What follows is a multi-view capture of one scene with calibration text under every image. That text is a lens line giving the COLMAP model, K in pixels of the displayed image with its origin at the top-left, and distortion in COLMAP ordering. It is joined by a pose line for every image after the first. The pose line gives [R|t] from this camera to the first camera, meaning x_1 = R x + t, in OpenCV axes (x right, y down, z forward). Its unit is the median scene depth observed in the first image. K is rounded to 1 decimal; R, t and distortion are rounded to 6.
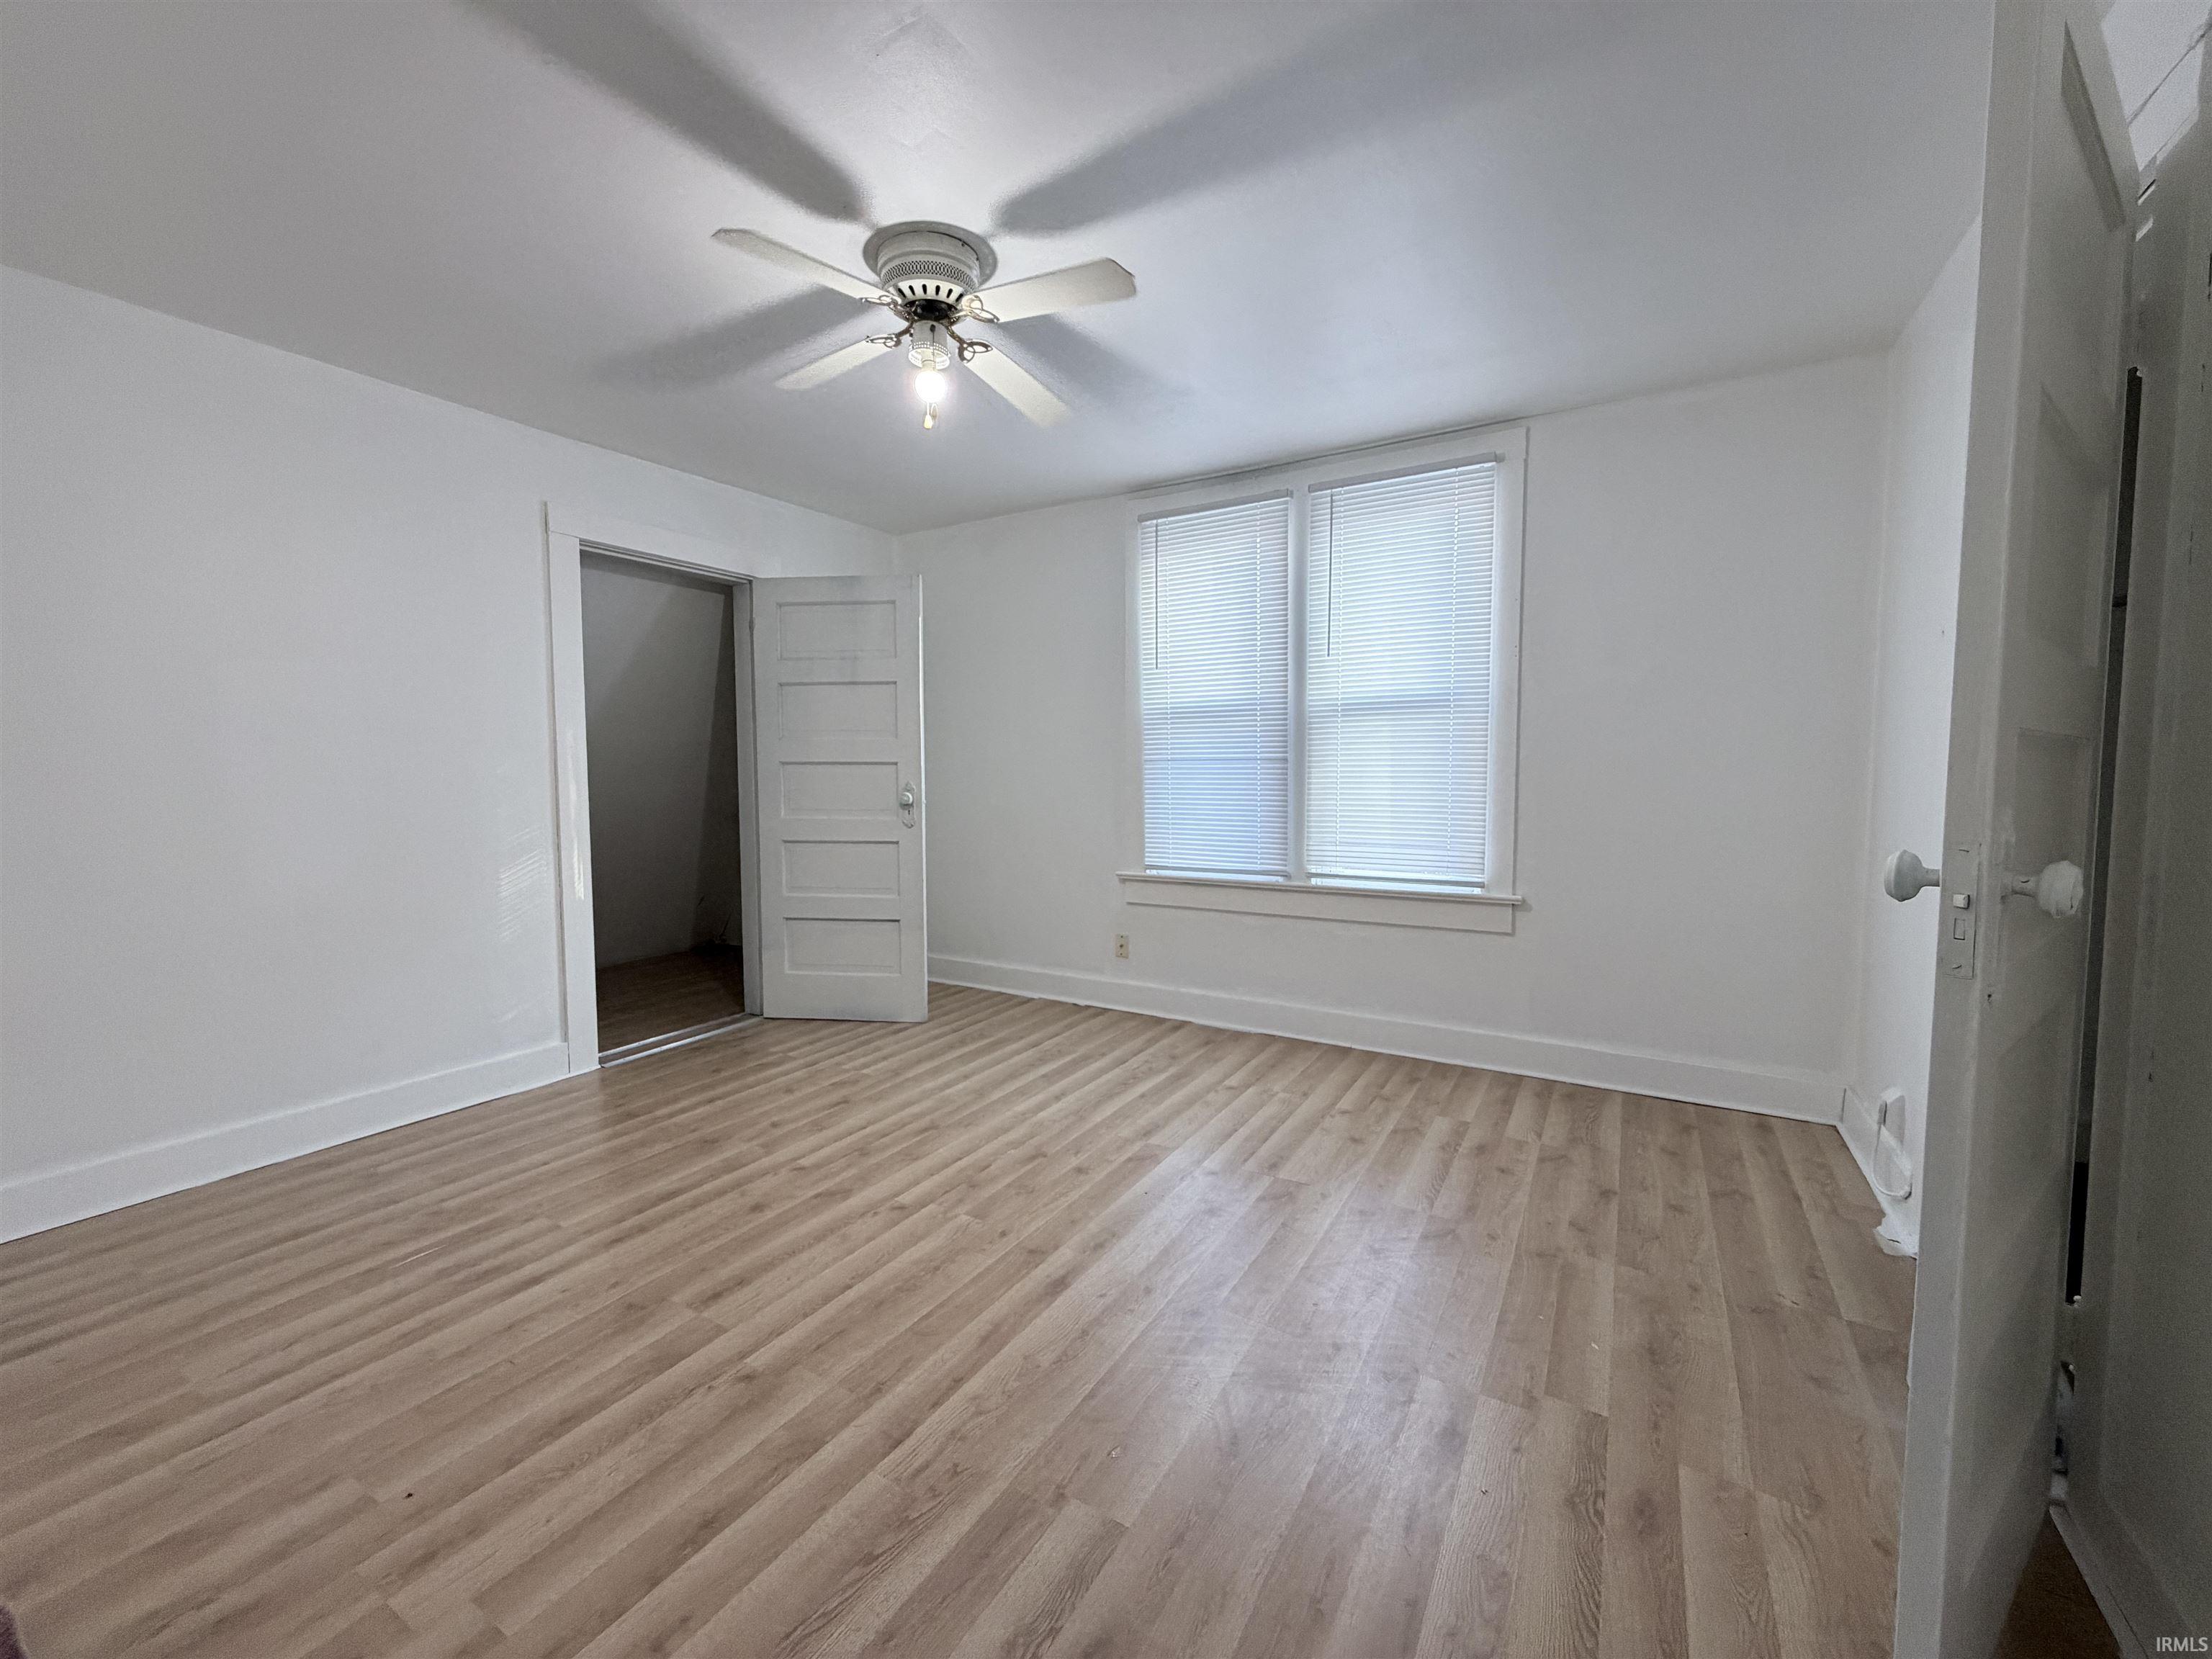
lens RADIAL K [[875.5, 0, 1106.0], [0, 875.5, 829.5], [0, 0, 1]] dist [-0.000984, -0.000266]
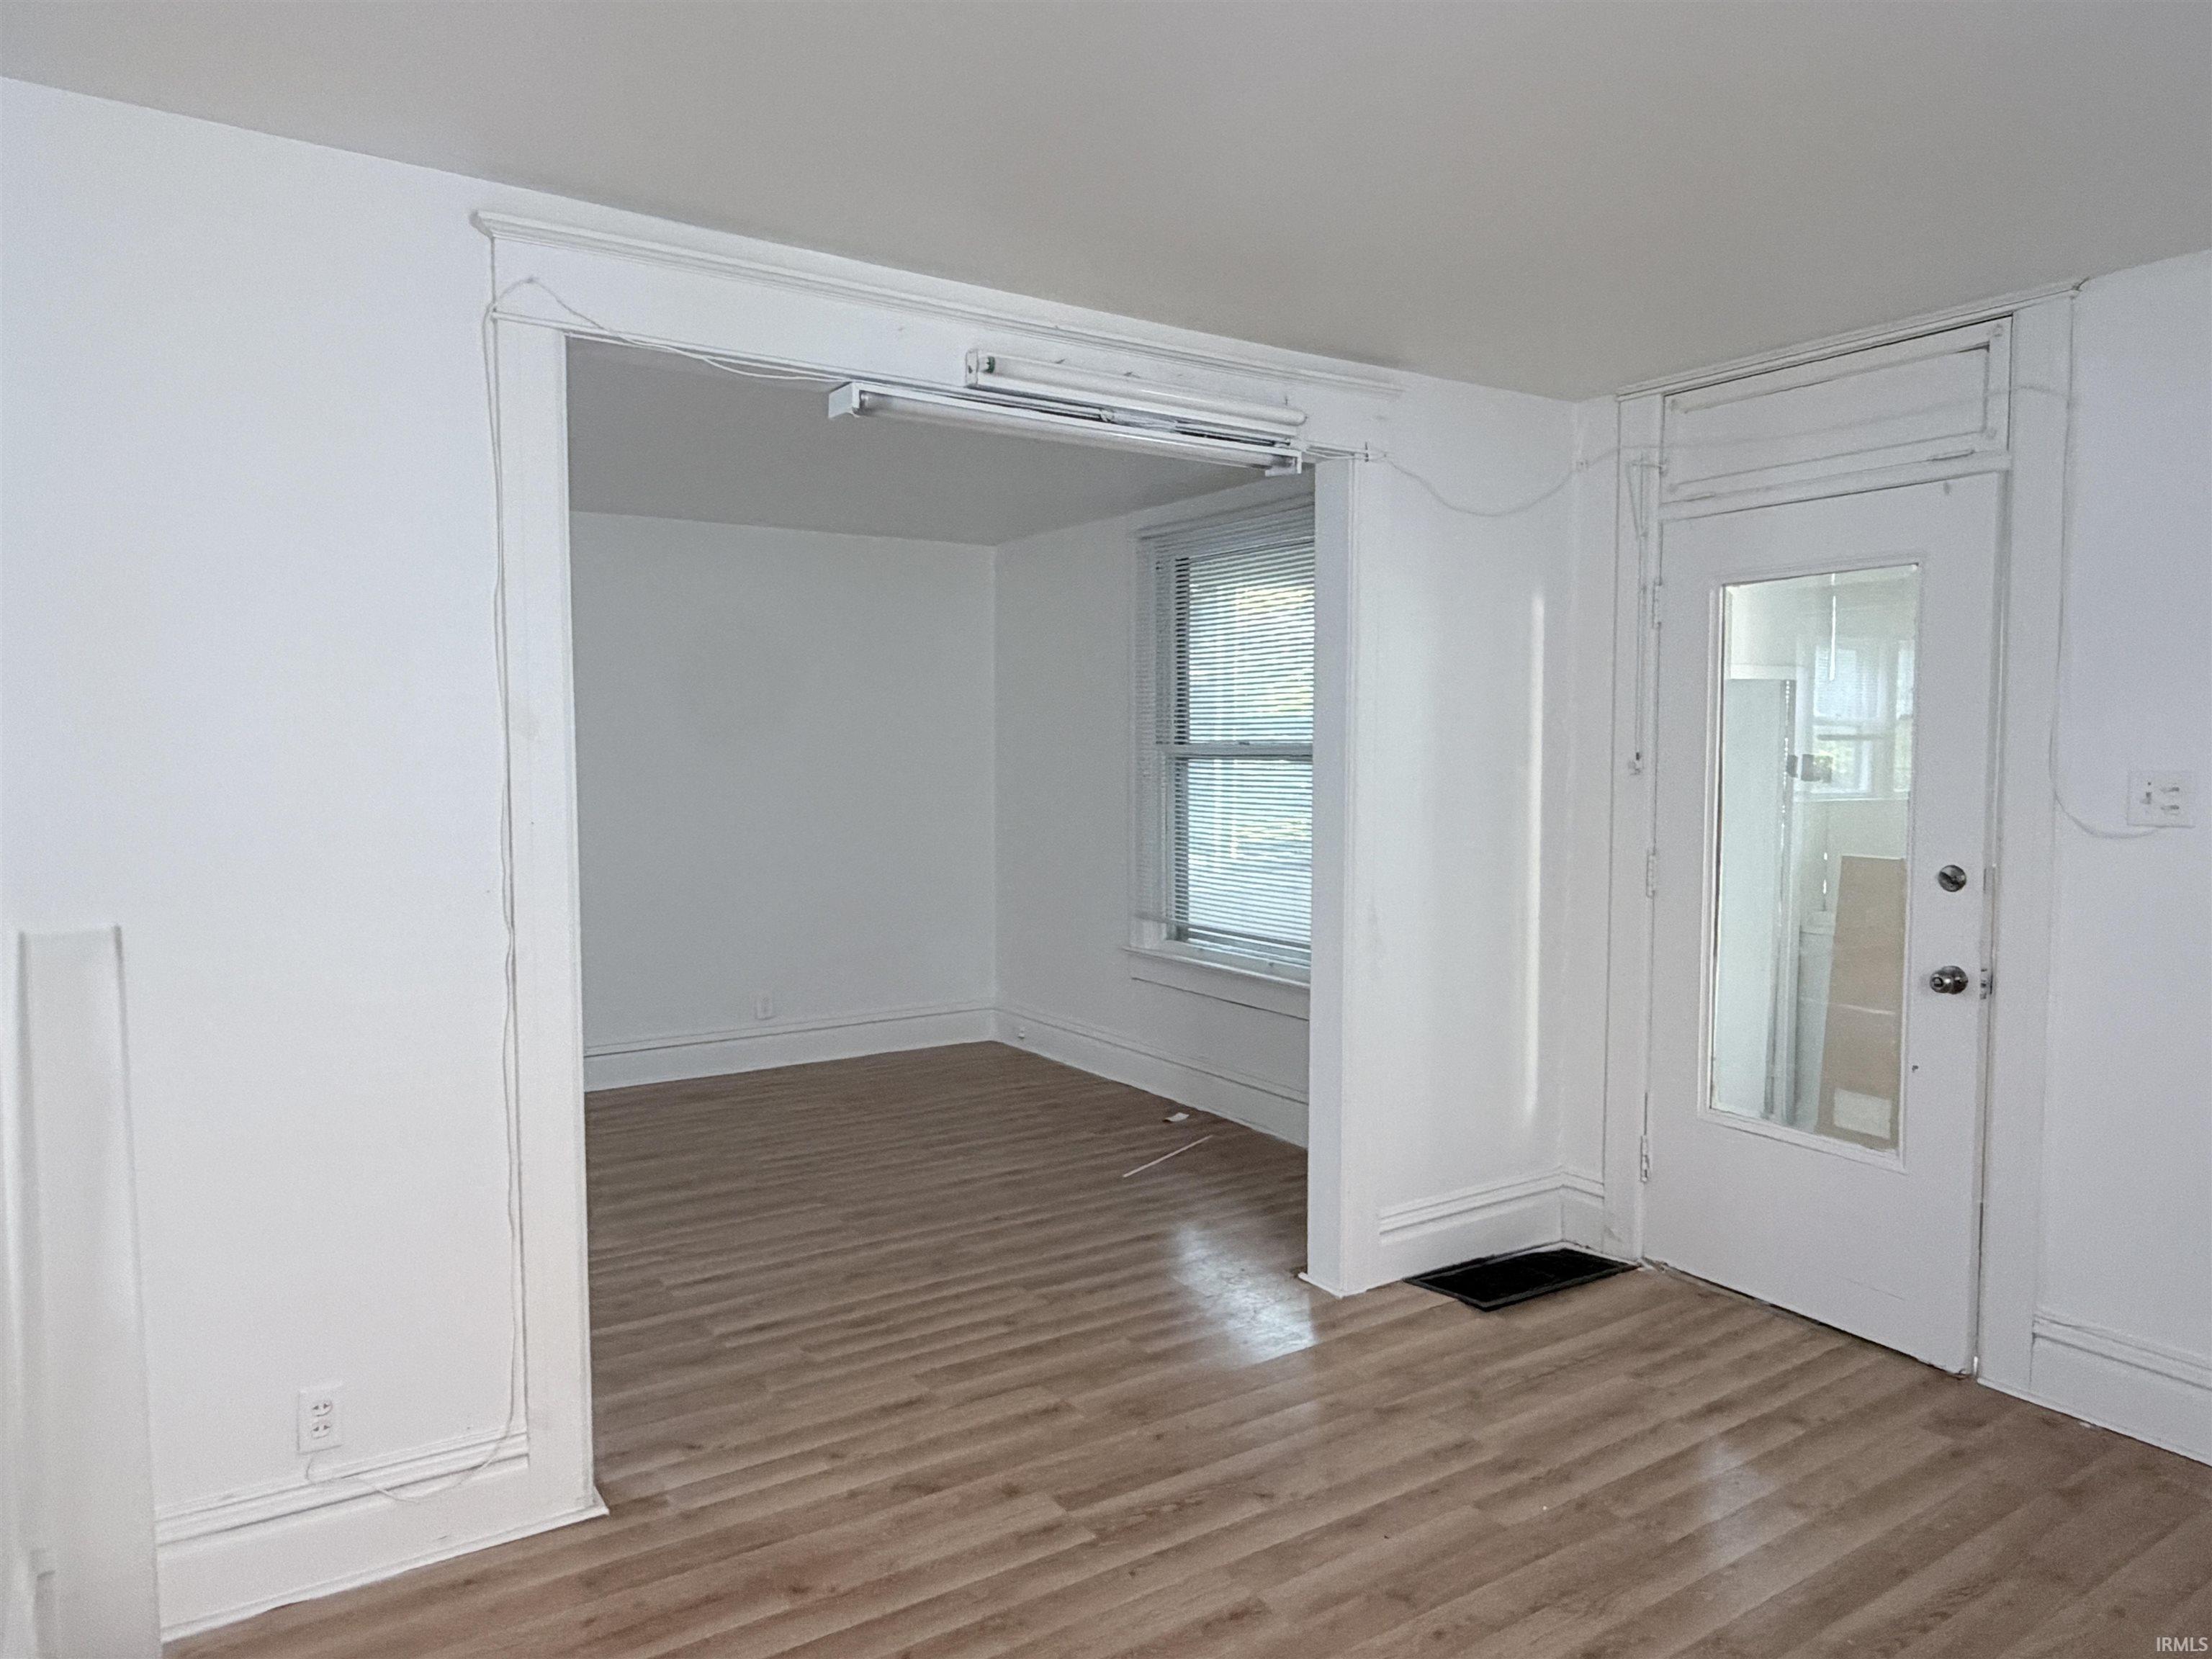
lens RADIAL K [[1432.6, 0, 1106.0], [0, 1432.6, 829.5], [0, 0, 1]] dist [0.001828, 0.001530]
pose [[-0.902924, -0.020139, 0.429328, -1.405789], [0.034269, 0.992348, 0.118620, -0.404397], [-0.428432, 0.121818, -0.895325, 2.814555]]
